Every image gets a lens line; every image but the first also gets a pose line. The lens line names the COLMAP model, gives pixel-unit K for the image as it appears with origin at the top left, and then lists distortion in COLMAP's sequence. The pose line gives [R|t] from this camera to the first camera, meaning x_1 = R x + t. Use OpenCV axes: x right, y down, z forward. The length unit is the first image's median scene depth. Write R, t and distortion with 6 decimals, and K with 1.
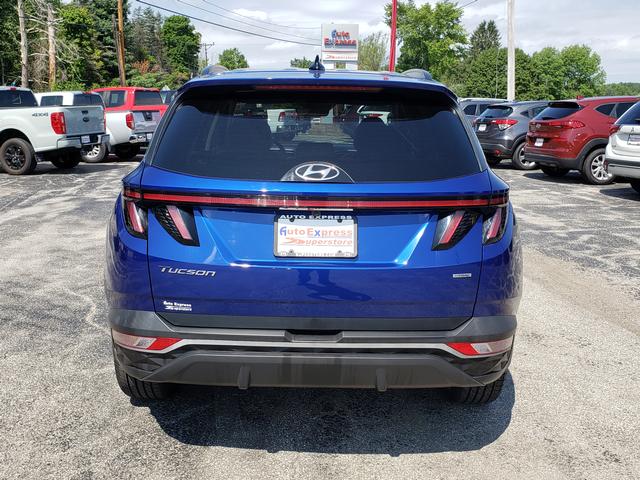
lens RADIAL K [[678.2, 0, 320.0], [0, 678.2, 240.0], [0, 0, 1]] dist [0.002371, -0.021954]
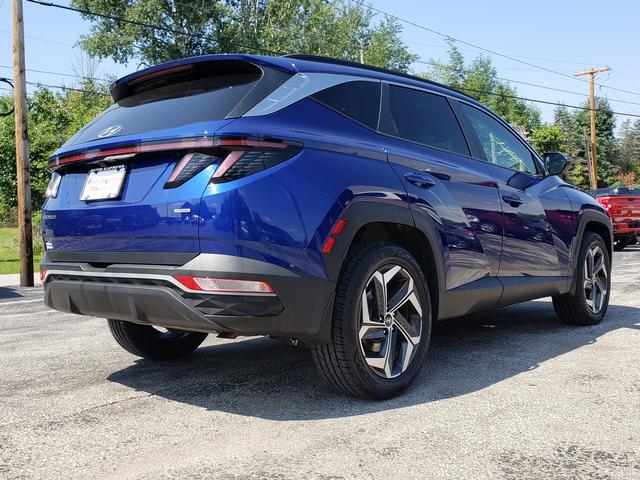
lens RADIAL K [[678.2, 0, 320.0], [0, 678.2, 240.0], [0, 0, 1]] dist [0.002371, -0.021954]
pose [[0.755326, -0.026261, -0.654823, 1.034951], [-0.089644, 0.985664, -0.142932, 0.223433], [0.649189, 0.166661, 0.742144, 0.350499]]
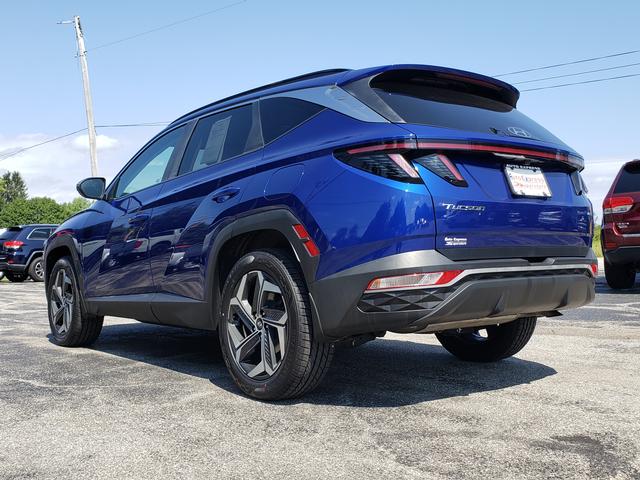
lens RADIAL K [[678.2, 0, 320.0], [0, 678.2, 240.0], [0, 0, 1]] dist [0.002371, -0.021954]
pose [[0.776730, -0.019345, 0.629536, -1.061038], [0.158407, 0.973399, -0.165534, 0.239387], [-0.609587, 0.228299, 0.759133, 0.285282]]
